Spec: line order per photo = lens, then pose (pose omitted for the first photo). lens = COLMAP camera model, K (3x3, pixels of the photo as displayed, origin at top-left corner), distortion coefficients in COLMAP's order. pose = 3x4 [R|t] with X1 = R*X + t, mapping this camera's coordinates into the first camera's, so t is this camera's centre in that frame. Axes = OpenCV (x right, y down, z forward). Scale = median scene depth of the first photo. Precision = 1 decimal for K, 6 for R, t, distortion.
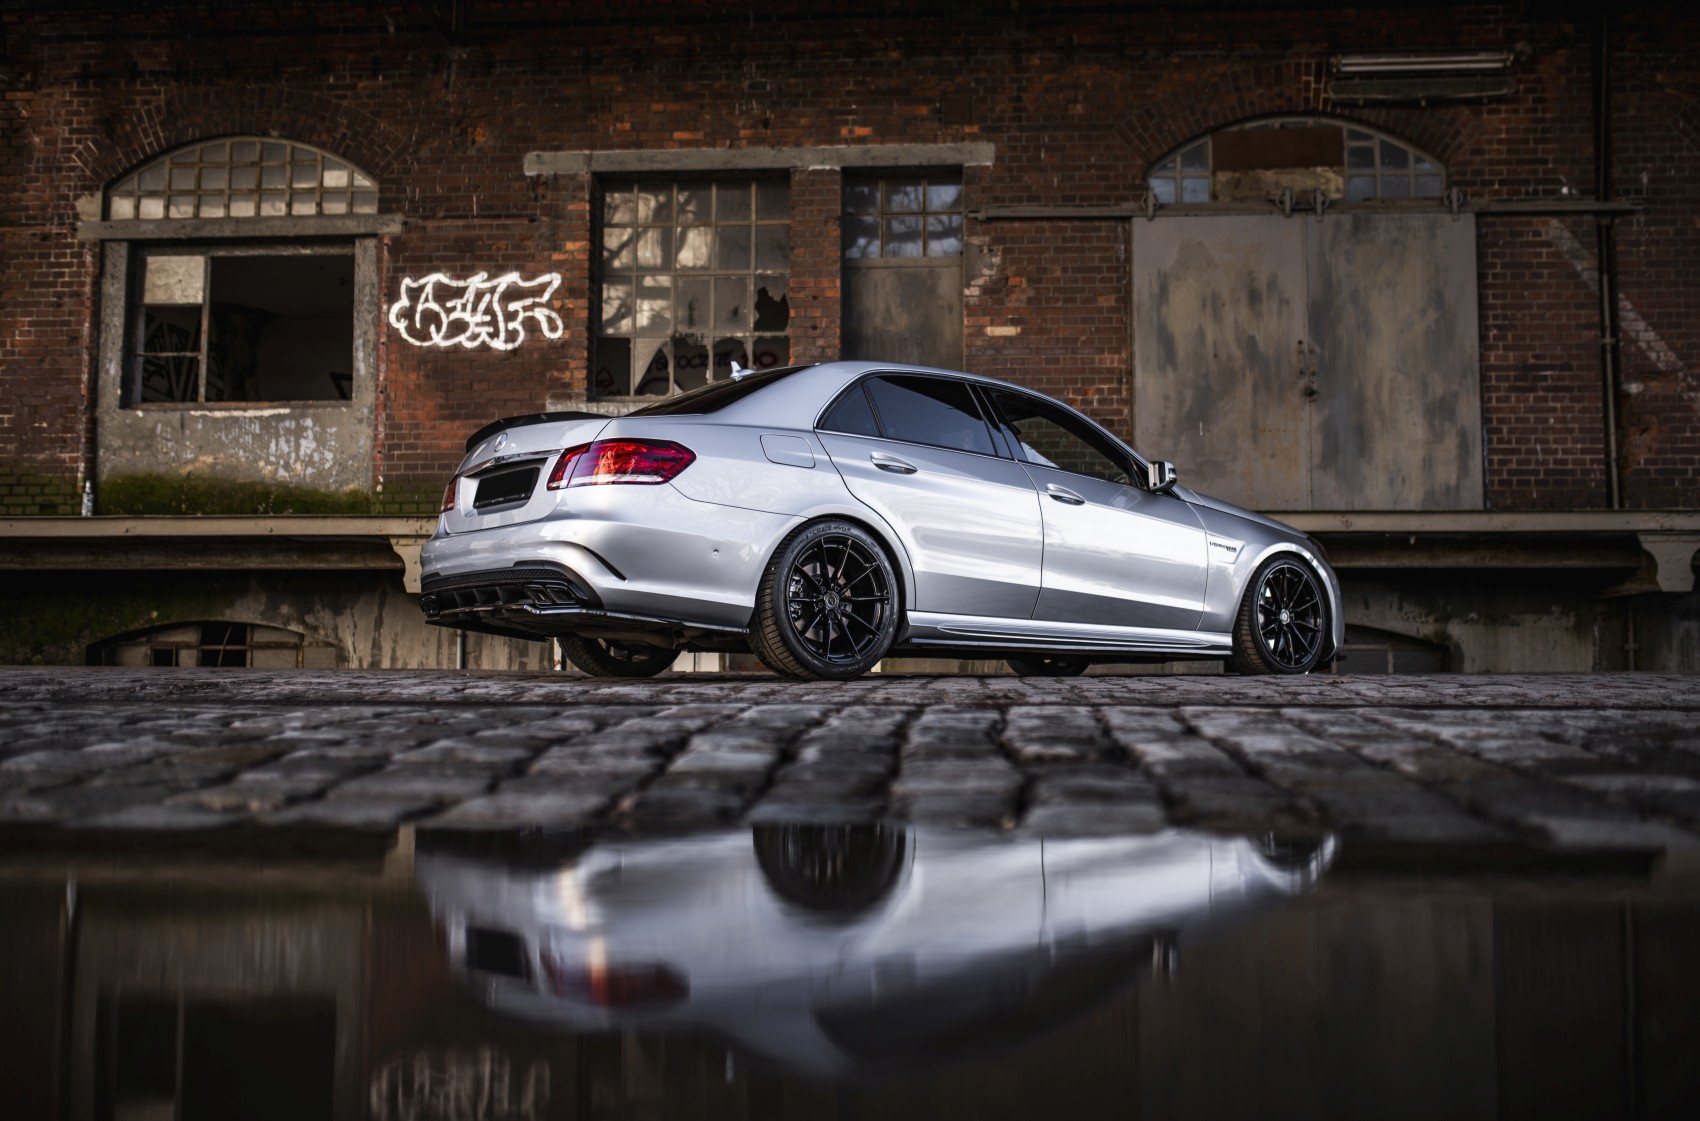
lens RADIAL K [[1649.3, 0, 860.1], [0, 1649.3, 550.4], [0, 0, 1]] dist [-0.067014, 0.101467]
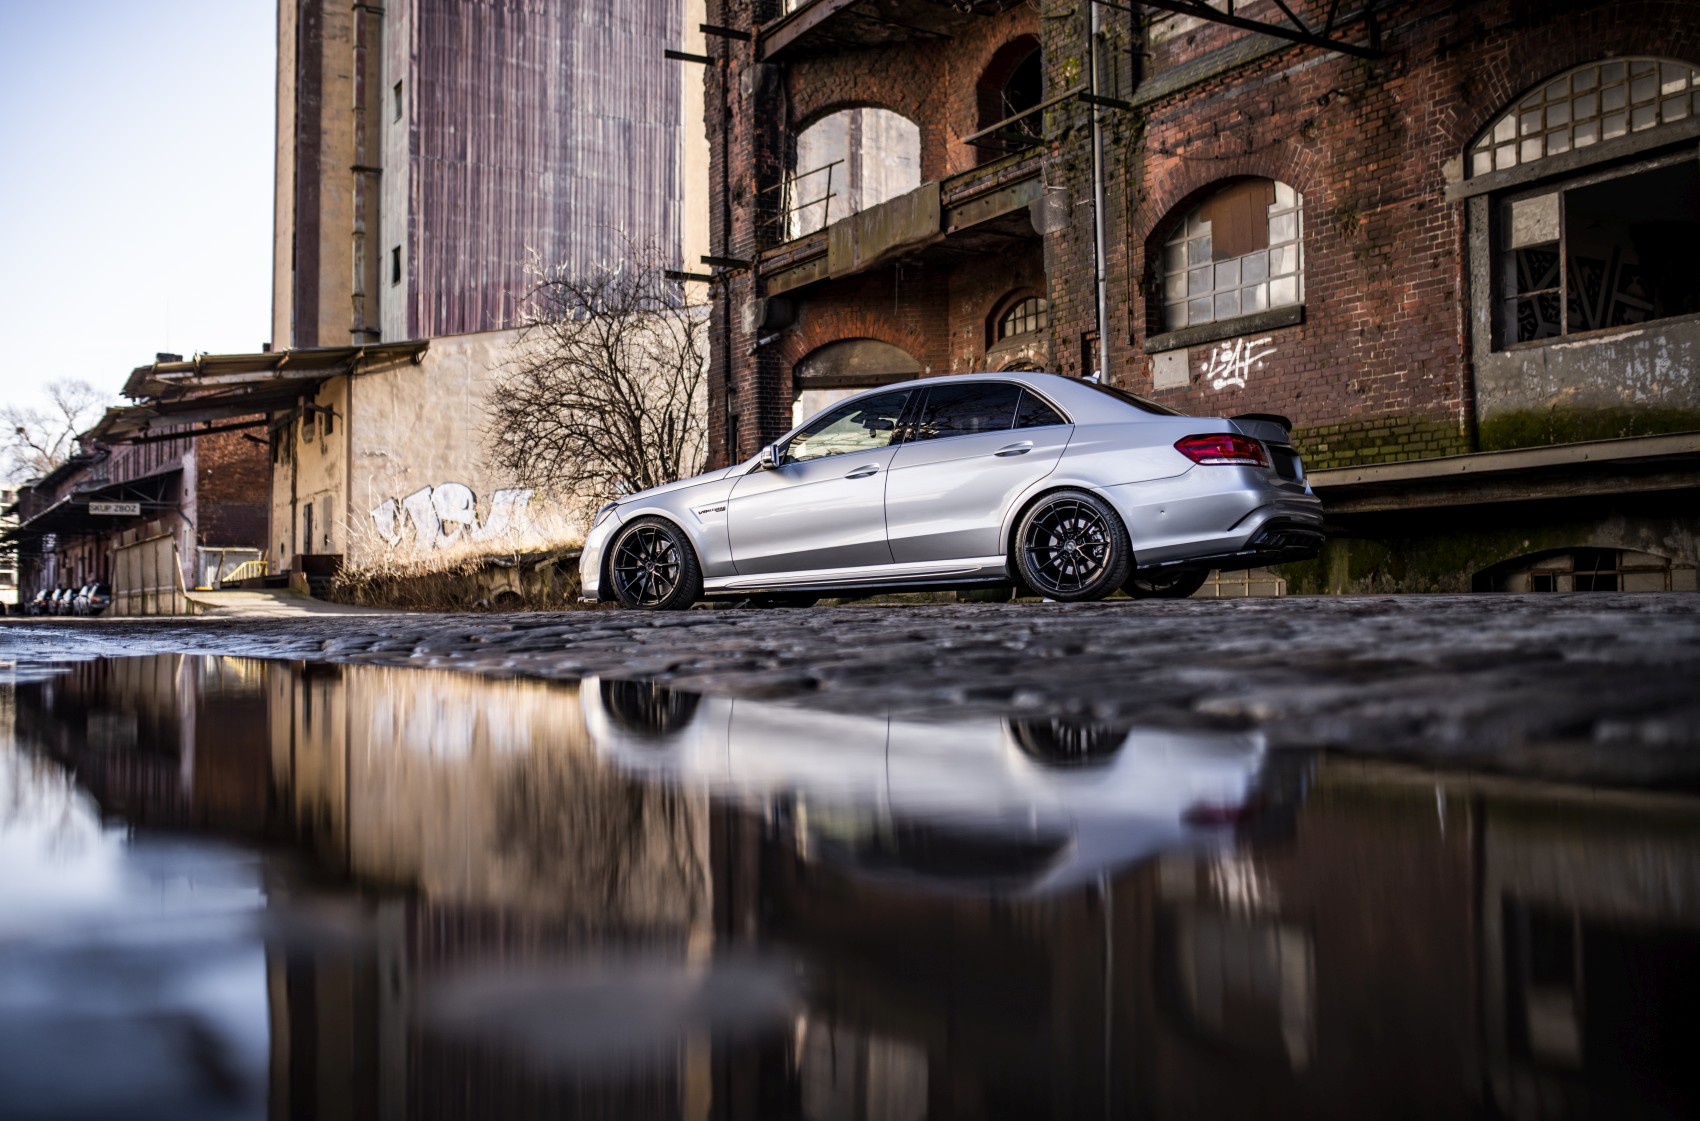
lens RADIAL K [[1653.3, 0, 842.0], [0, 1653.3, 559.6], [0, 0, 1]] dist [-0.070668, 0.107338]
pose [[0.564412, -0.034222, -0.824784, 0.188210], [0.075152, 0.997121, 0.010055, 0.005640], [0.822065, -0.067659, 0.565359, 0.037298]]
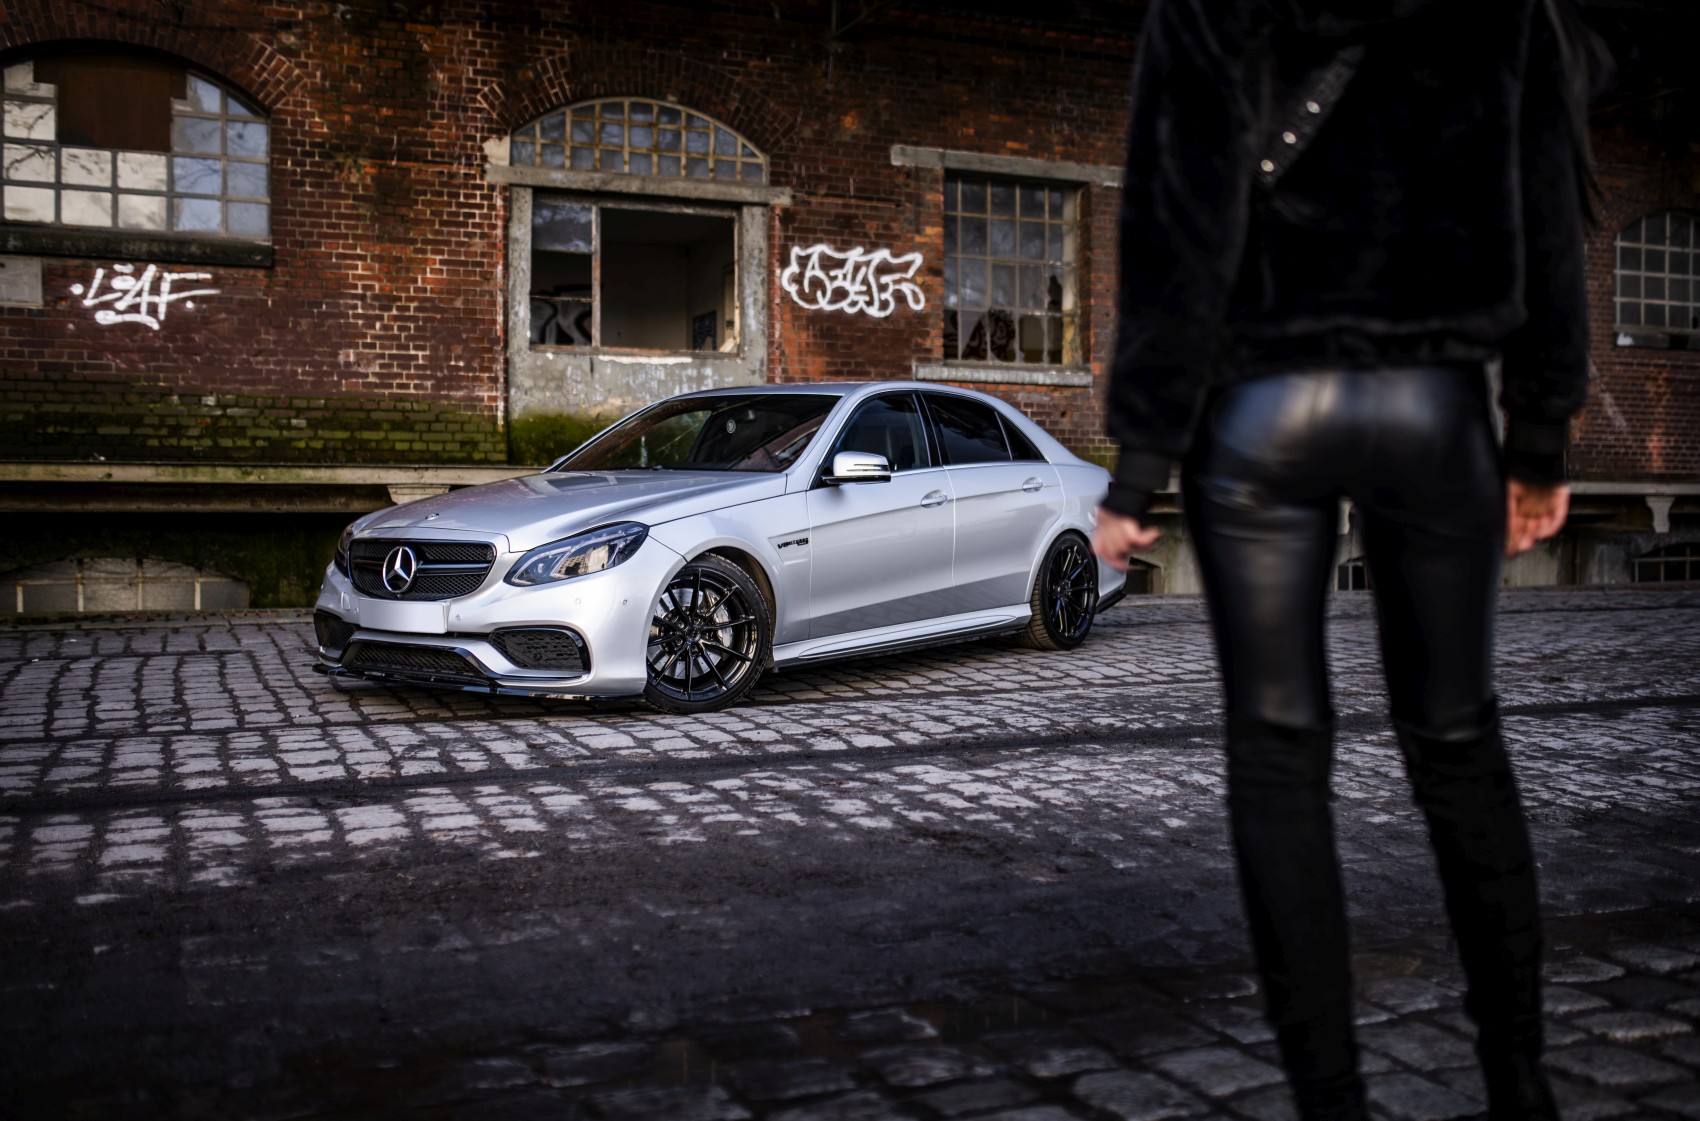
lens RADIAL K [[1649.0, 0, 849.2], [0, 1649.0, 562.6], [0, 0, 1]] dist [-0.070593, 0.107416]
pose [[0.888952, -0.015545, 0.457737, -0.765528], [-0.032320, 0.994803, 0.096552, -0.060476], [-0.456859, -0.100625, 0.883829, -0.037654]]
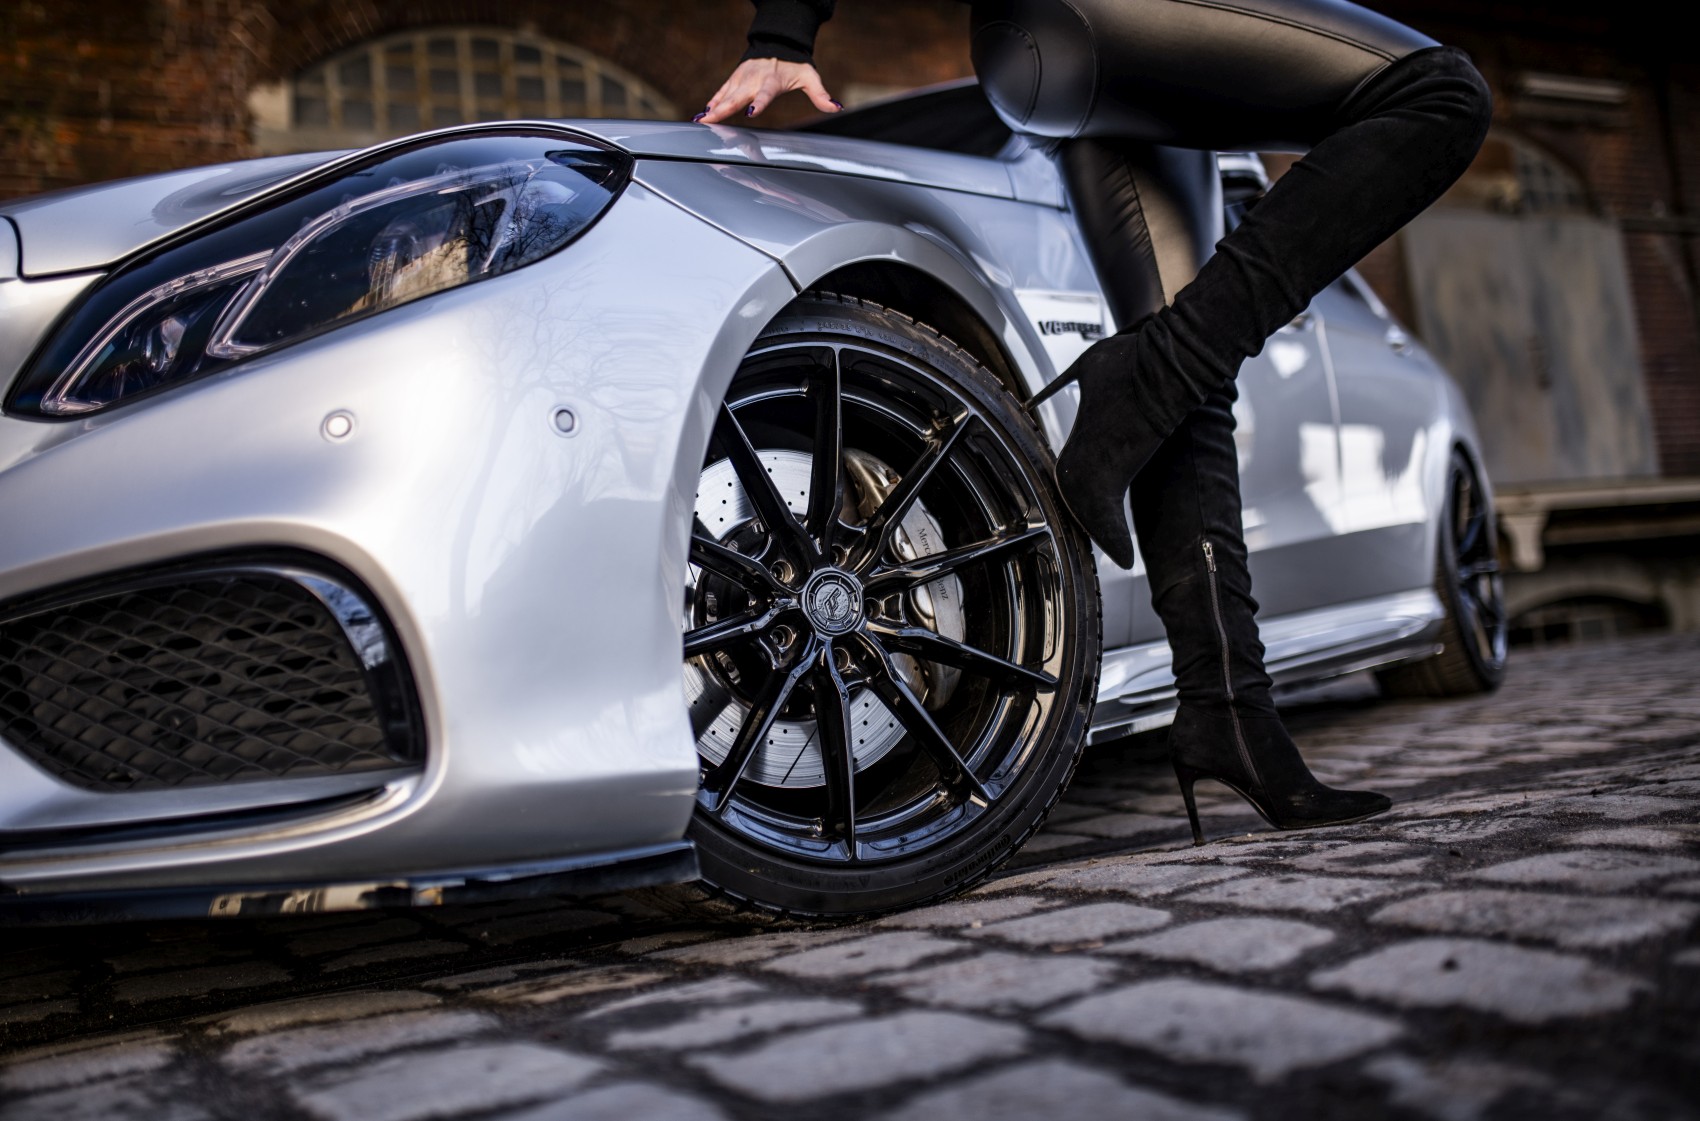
lens RADIAL K [[1637.3, 0, 850.5], [0, 1637.3, 558.7], [0, 0, 1]] dist [-0.074561, 0.115119]
pose [[0.849576, -0.051426, 0.524953, -0.642103], [0.076269, 0.996754, -0.025787, 0.012340], [-0.521922, 0.061945, 0.850741, 0.321878]]
